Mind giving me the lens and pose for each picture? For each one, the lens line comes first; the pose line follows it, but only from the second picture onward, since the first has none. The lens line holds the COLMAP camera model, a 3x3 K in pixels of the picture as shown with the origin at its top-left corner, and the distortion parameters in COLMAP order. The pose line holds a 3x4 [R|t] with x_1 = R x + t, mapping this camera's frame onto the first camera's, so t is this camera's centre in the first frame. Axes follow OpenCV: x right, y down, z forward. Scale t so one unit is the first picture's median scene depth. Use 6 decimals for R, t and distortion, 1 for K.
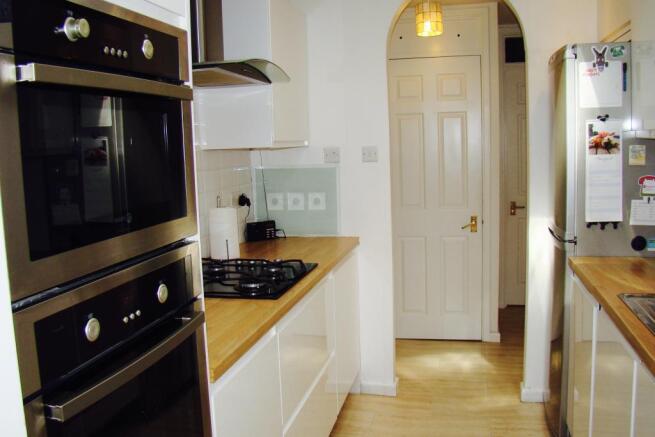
lens RADIAL K [[593.5, 0, 327.6], [0, 593.5, 214.8], [0, 0, 1]] dist [-0.135073, 0.000000]
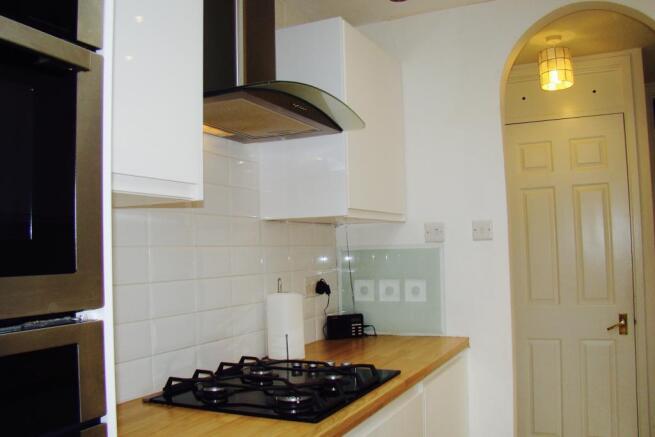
lens RADIAL K [[593.5, 0, 329.1], [0, 593.5, 222.0], [0, 0, 1]] dist [-0.135073, 0.000000]
pose [[0.974428, -0.008570, -0.224538, 0.047667], [-0.027206, 0.987421, -0.155754, 0.012775], [0.223048, 0.157880, 0.961937, 0.201956]]
